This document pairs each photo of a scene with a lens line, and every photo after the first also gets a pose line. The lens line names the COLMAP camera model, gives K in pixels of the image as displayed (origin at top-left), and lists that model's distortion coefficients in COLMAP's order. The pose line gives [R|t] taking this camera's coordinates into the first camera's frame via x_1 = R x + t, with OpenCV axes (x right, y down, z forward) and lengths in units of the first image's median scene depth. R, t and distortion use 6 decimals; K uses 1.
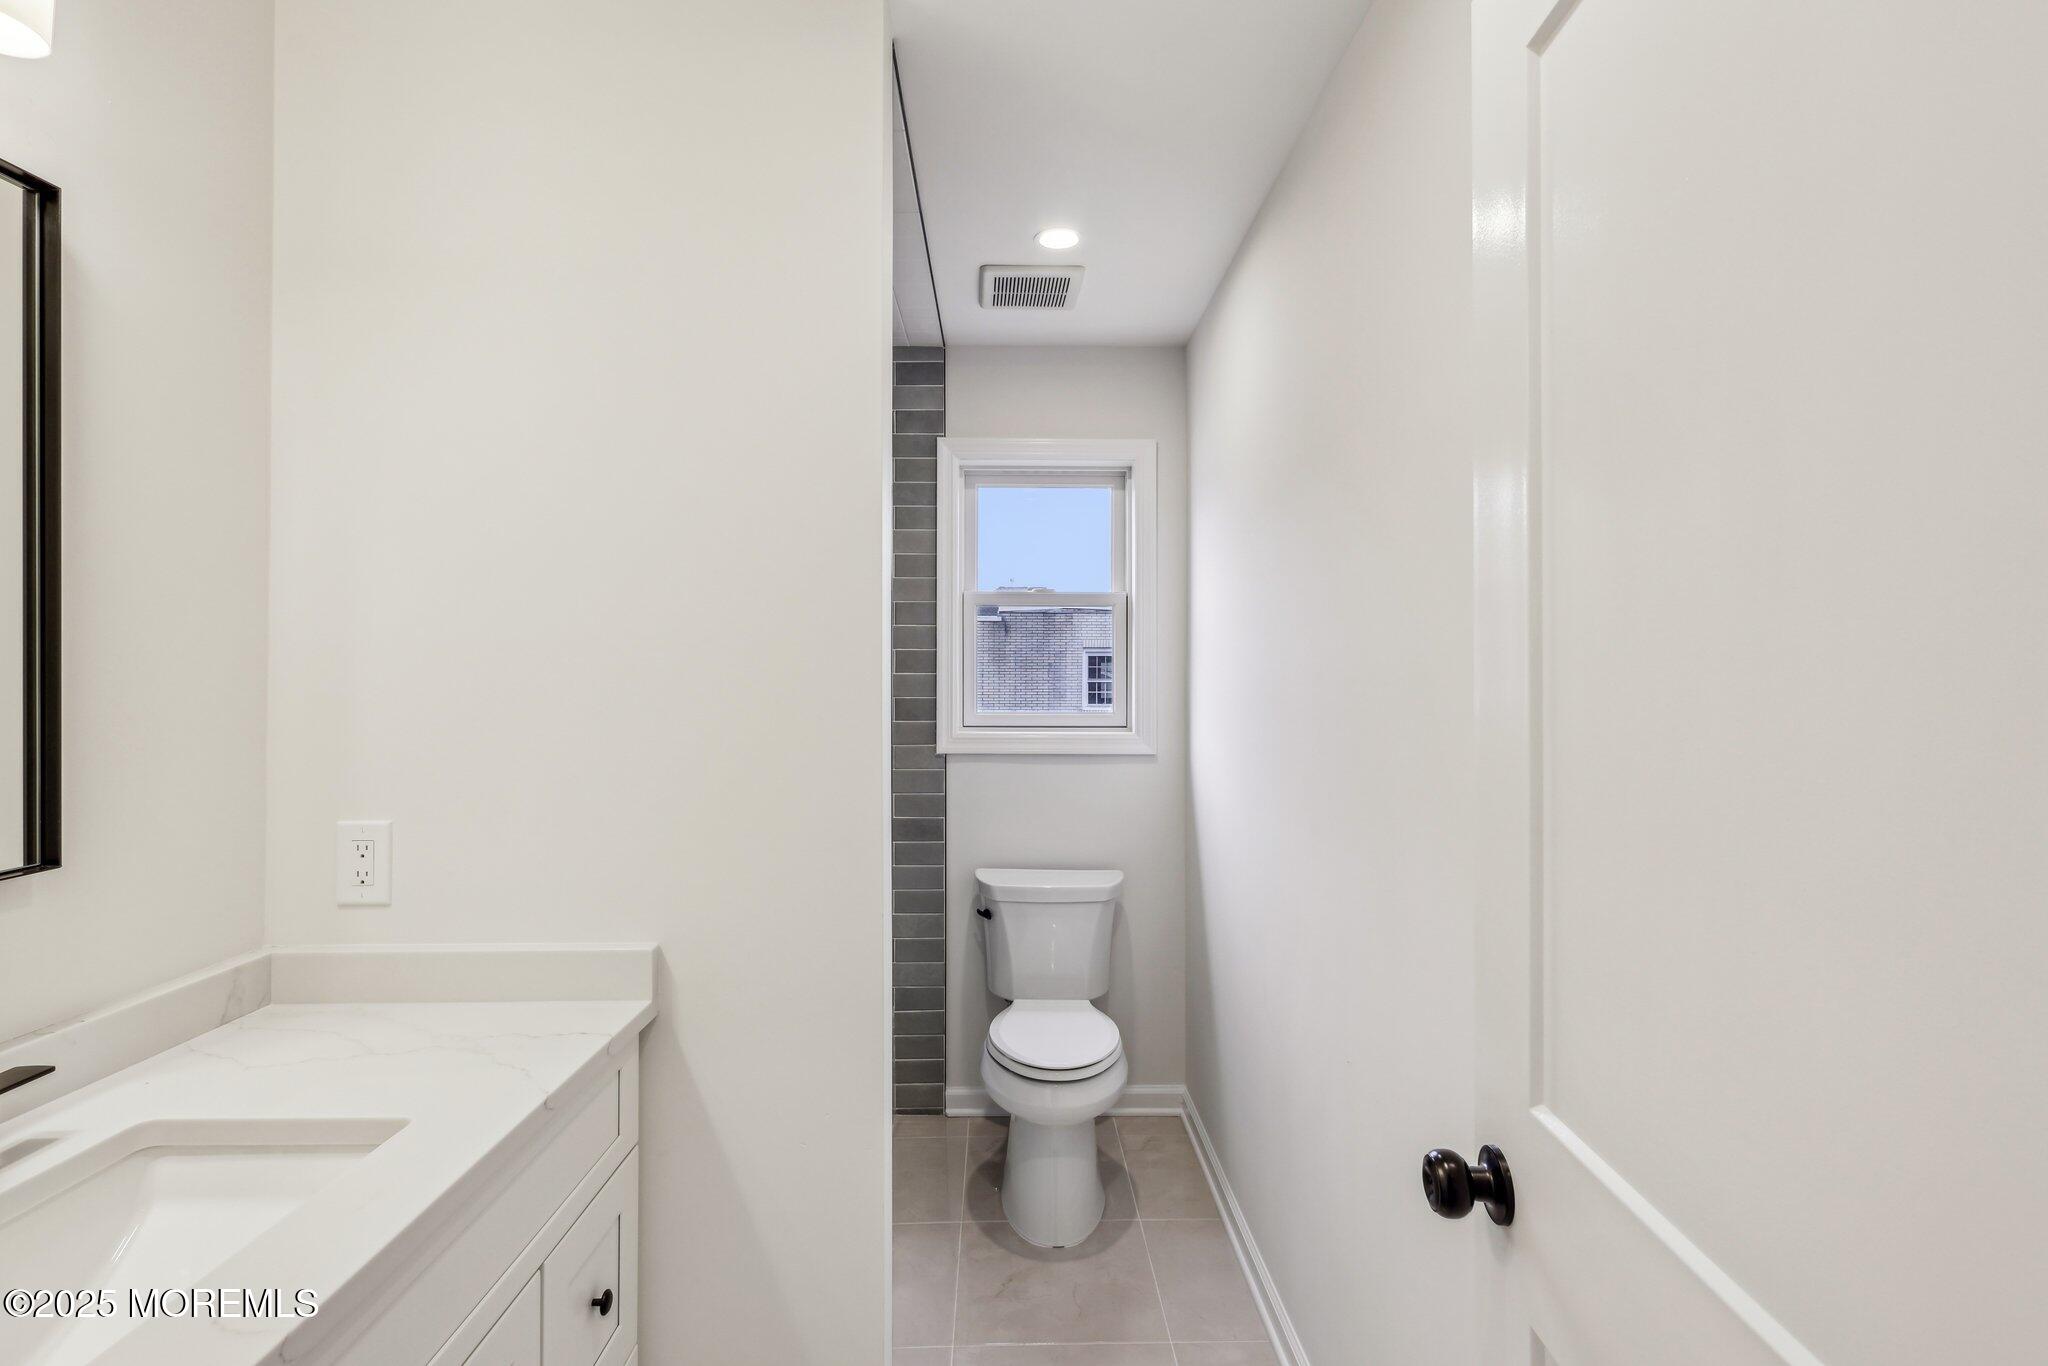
lens RADIAL K [[966.4, 0, 1024.8], [0, 966.4, 680.5], [0, 0, 1]] dist [-0.001597, 0.001026]
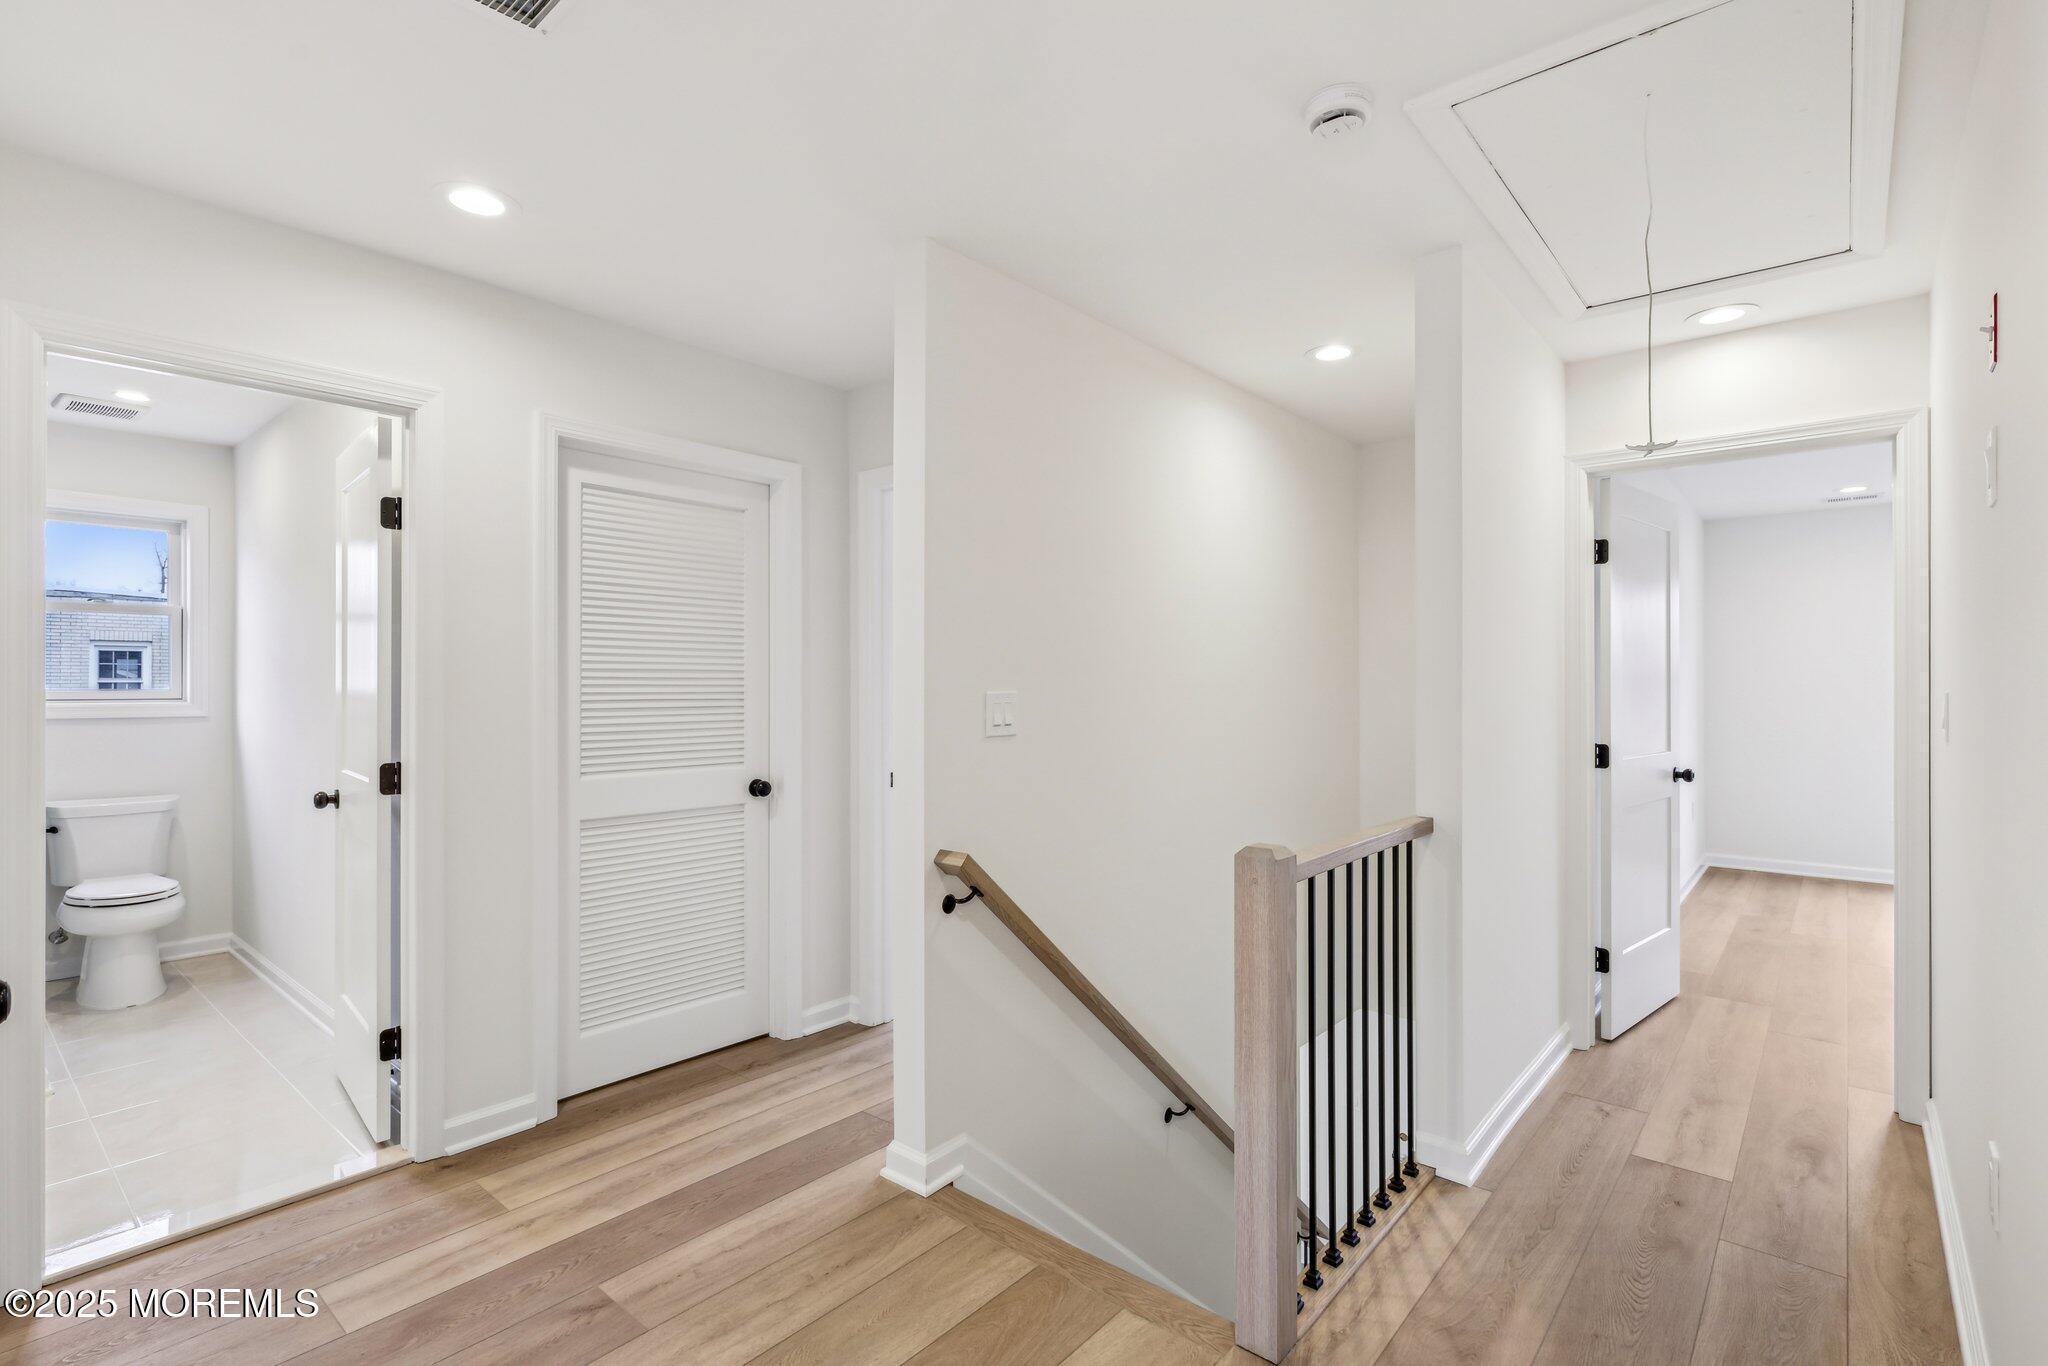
lens RADIAL K [[966.4, 0, 1024.8], [0, 966.4, 680.5], [0, 0, 1]] dist [-0.001597, 0.001026]
pose [[0.665242, 0.001385, 0.746626, -0.145964], [0.002157, 0.999991, -0.003776, 0.031453], [-0.746624, 0.004123, 0.665233, -0.984484]]
